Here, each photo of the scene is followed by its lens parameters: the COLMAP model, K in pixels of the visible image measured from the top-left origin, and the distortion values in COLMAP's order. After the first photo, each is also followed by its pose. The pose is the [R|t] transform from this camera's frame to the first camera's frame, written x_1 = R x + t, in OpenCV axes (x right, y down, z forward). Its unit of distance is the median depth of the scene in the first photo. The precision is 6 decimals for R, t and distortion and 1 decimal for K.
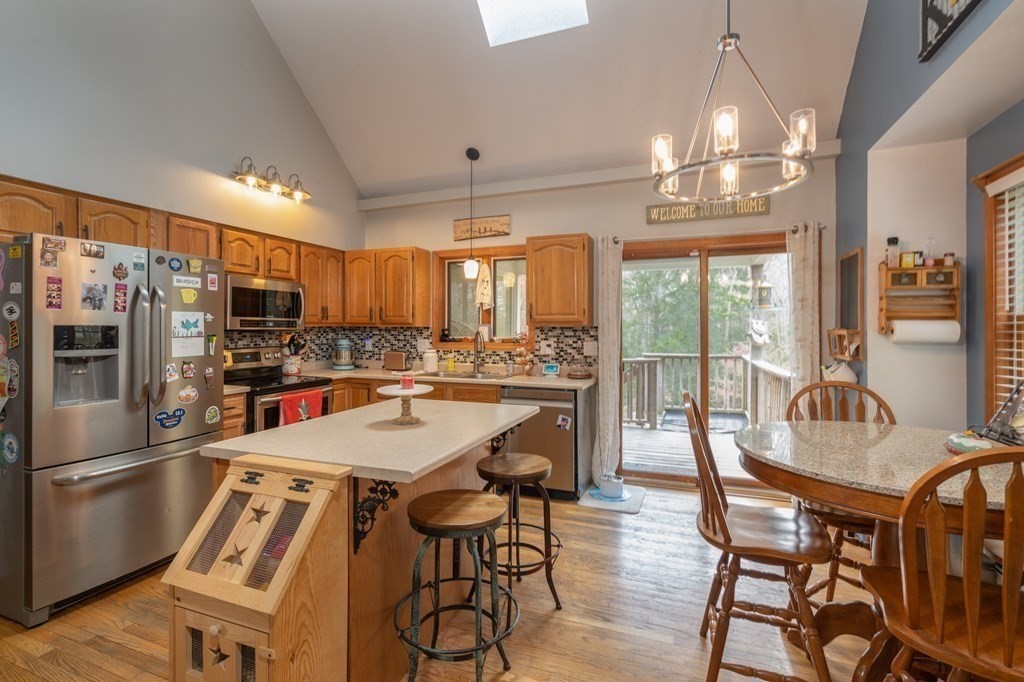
lens RADIAL K [[471.9, 0, 515.5], [0, 471.9, 326.0], [0, 0, 1]] dist [-0.008709, 0.004348]
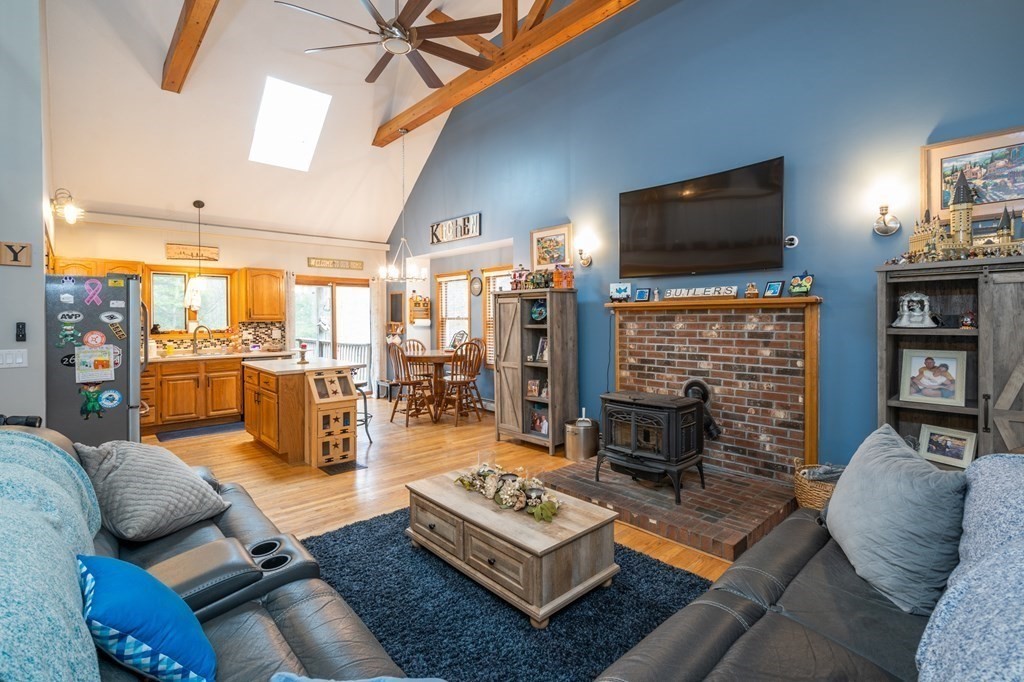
lens RADIAL K [[471.9, 0, 503.2], [0, 471.9, 319.9], [0, 0, 1]] dist [-0.008709, 0.004348]
pose [[0.449525, -0.006807, 0.893242, -1.062060], [-0.000137, 0.999970, 0.007689, -0.019572], [-0.893268, -0.003579, 0.449511, -0.545905]]
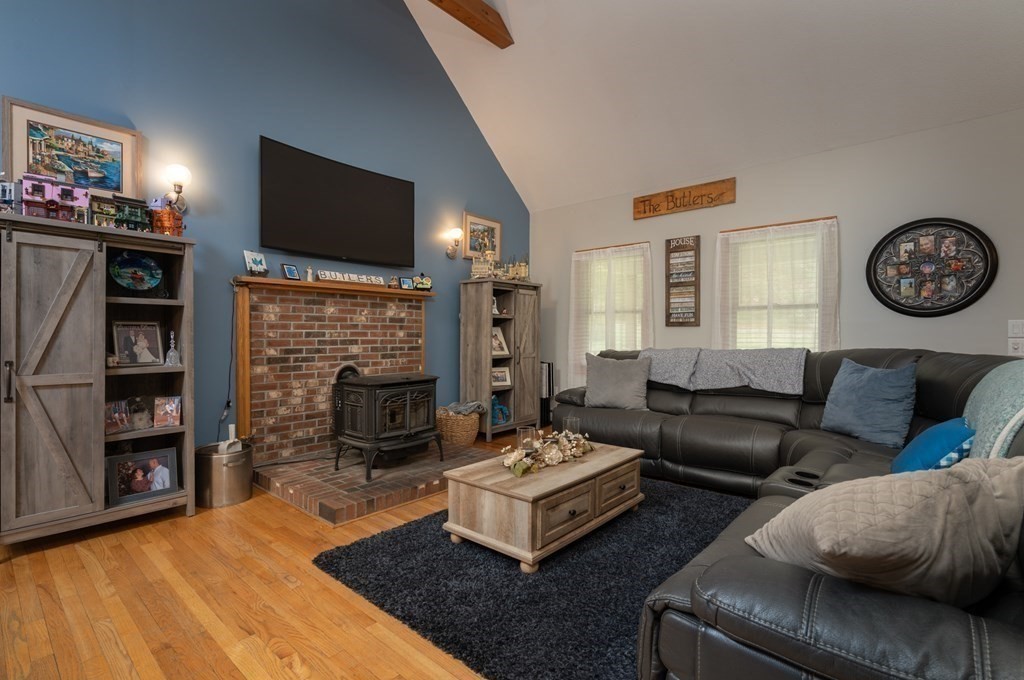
lens RADIAL K [[471.9, 0, 504.7], [0, 471.9, 344.7], [0, 0, 1]] dist [-0.008709, 0.004348]
pose [[-0.939616, -0.005781, 0.342183, -0.637626], [-0.001101, 0.999903, 0.013870, 0.060753], [-0.342230, 0.012656, -0.939531, 0.403408]]
